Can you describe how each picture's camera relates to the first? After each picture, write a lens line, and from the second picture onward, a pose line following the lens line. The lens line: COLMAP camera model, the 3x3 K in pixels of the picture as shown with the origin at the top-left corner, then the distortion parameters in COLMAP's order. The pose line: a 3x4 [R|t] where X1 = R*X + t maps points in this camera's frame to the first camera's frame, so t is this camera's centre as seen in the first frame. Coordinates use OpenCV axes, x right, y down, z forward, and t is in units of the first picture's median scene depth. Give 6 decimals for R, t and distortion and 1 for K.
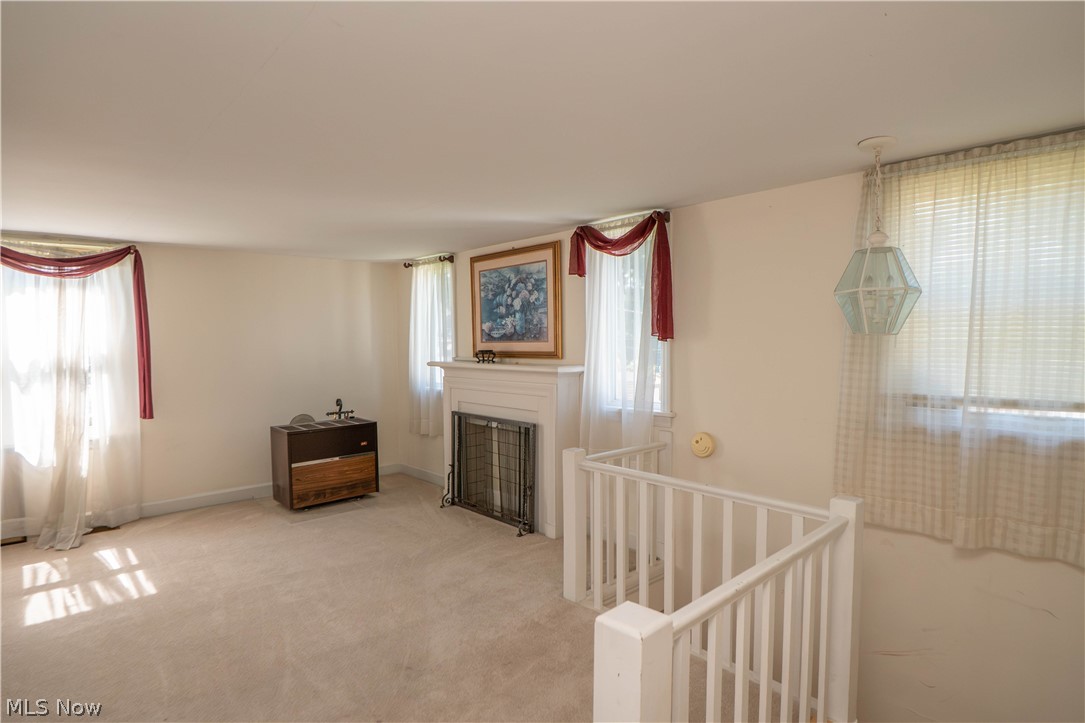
lens RADIAL K [[541.5, 0, 541.7], [0, 541.5, 379.0], [0, 0, 1]] dist [0.000467, -0.000971]
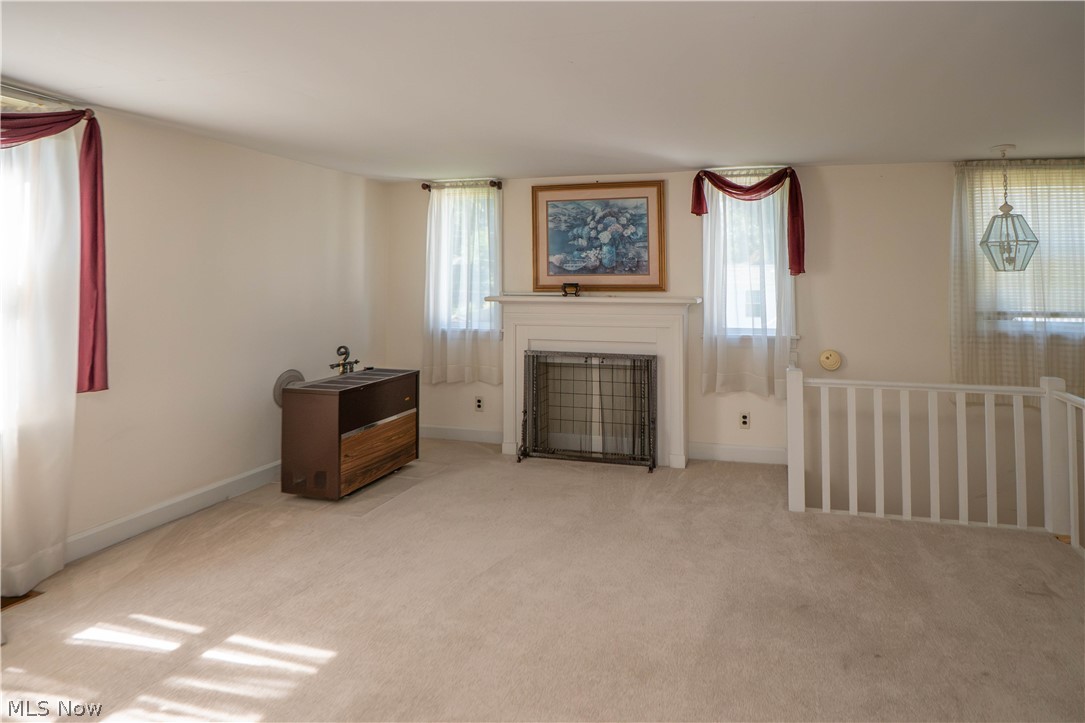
lens RADIAL K [[541.8, 0, 541.1], [0, 541.8, 270.3], [0, 0, 1]] dist [-0.001448, -0.000215]
pose [[0.843373, 0.025671, 0.536715, -0.681940], [0.027424, 0.995500, -0.090707, 0.009372], [-0.536628, 0.091218, 0.838874, 0.234476]]
